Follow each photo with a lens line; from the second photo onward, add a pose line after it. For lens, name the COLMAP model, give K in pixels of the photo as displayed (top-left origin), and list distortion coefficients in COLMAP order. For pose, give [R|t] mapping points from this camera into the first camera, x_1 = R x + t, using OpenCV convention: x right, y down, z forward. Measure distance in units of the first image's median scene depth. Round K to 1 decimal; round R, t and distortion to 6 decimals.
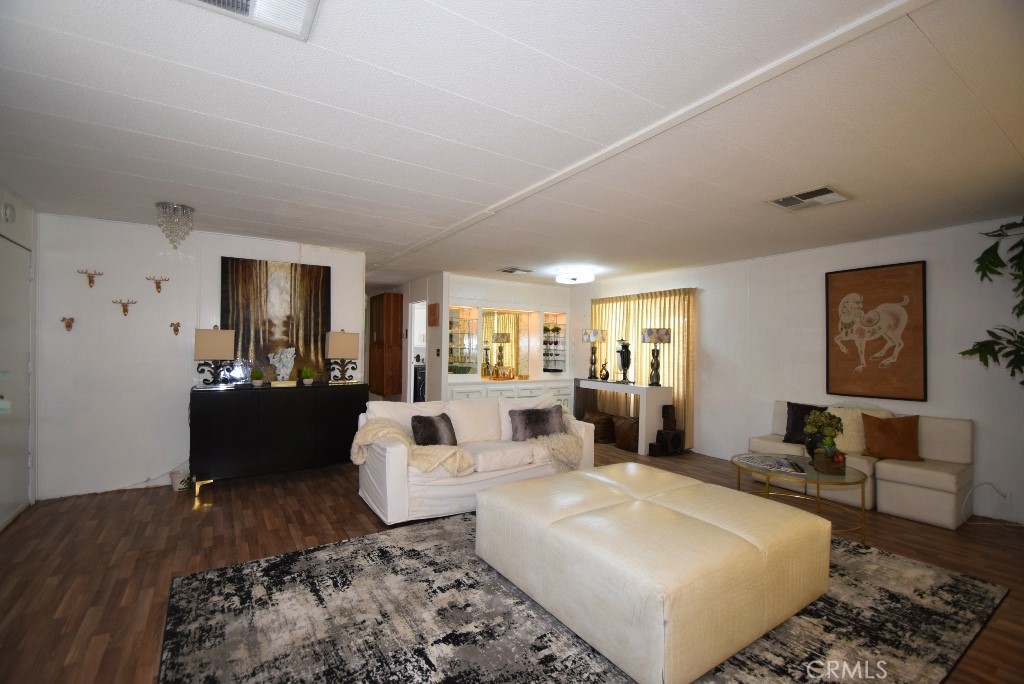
lens RADIAL K [[450.3, 0, 510.7], [0, 450.3, 343.7], [0, 0, 1]] dist [0.002745, -0.011319]
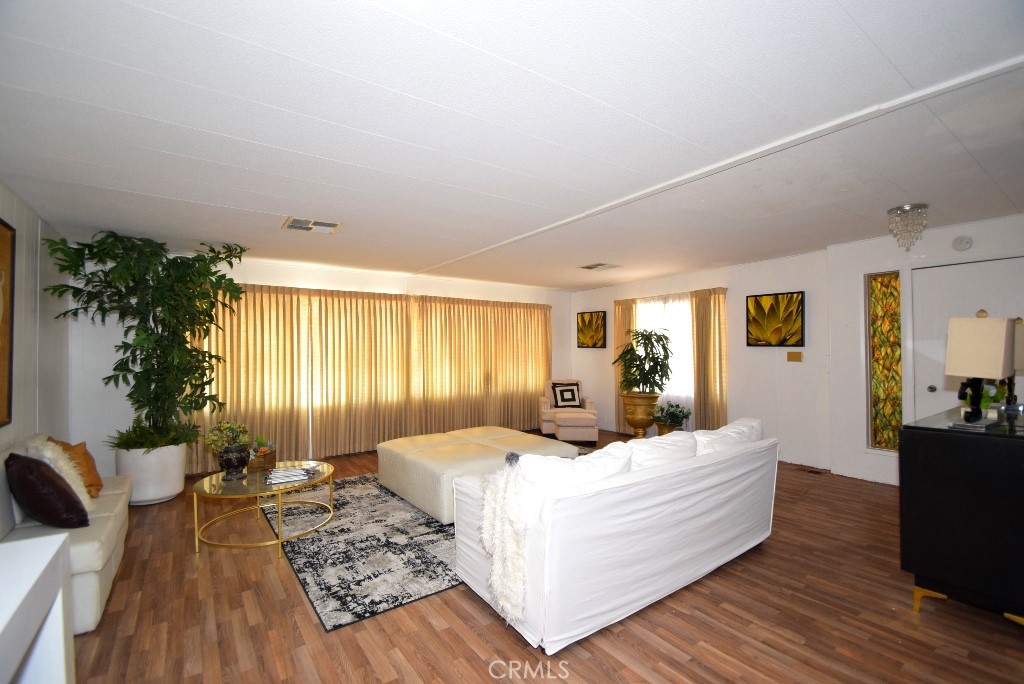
lens RADIAL K [[450.3, 0, 508.9], [0, 450.3, 344.7], [0, 0, 1]] dist [0.002745, -0.011319]
pose [[-0.999476, -0.002817, -0.032234, 0.092415], [-0.002035, 0.999704, -0.024258, 0.011490], [0.032293, -0.024179, -0.999186, 1.140047]]
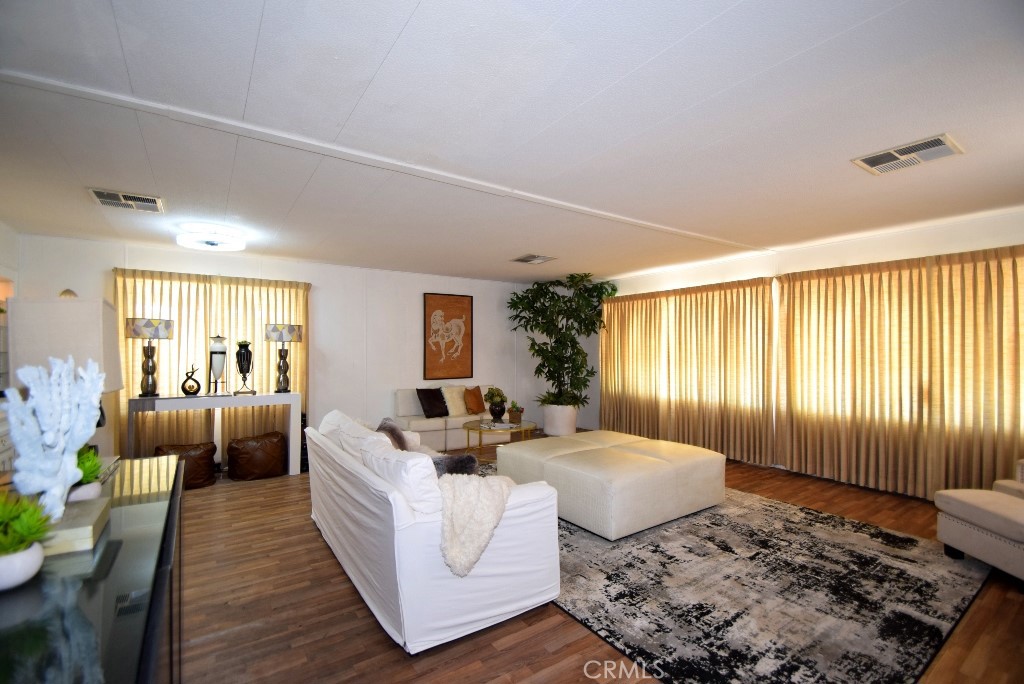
lens RADIAL K [[450.3, 0, 509.9], [0, 450.3, 345.4], [0, 0, 1]] dist [0.002745, -0.011319]
pose [[-0.017705, -0.001904, 0.999841, -0.524664], [-0.009006, 0.999958, 0.001745, -0.000062], [-0.999803, -0.008974, -0.017721, 0.578613]]
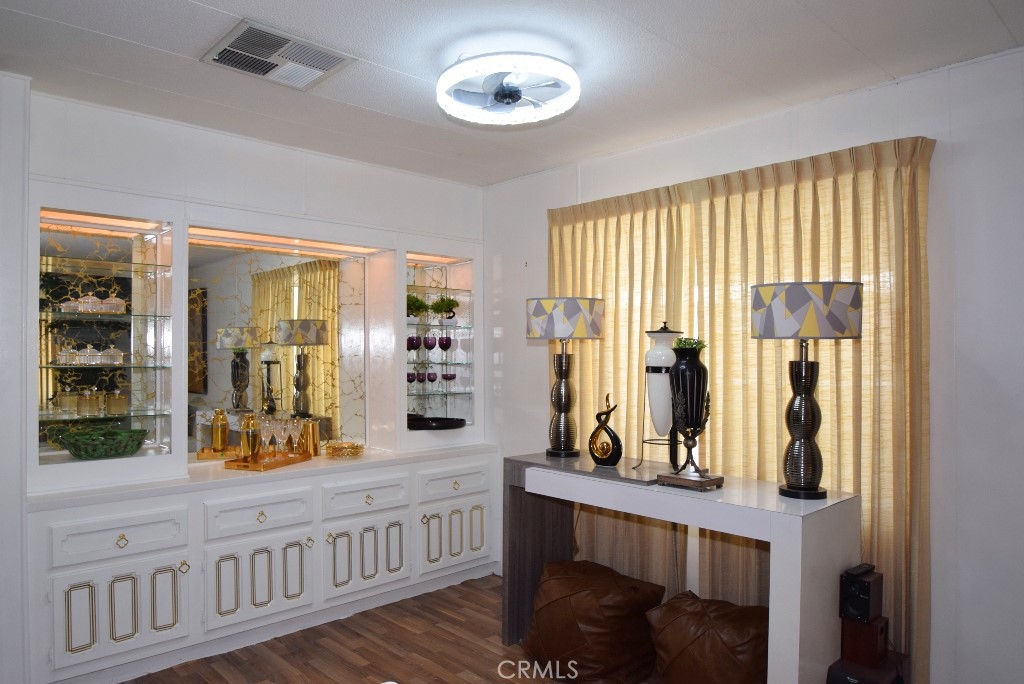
lens RADIAL K [[692.3, 0, 512.1], [0, 692.3, 348.0], [0, 0, 1]] dist [-0.053846, -0.001963]
pose [[0.983254, -0.012636, 0.181803, 0.071097], [0.012451, 0.999920, 0.002158, 0.001198], [-0.181816, 0.000142, 0.983333, 0.612726]]
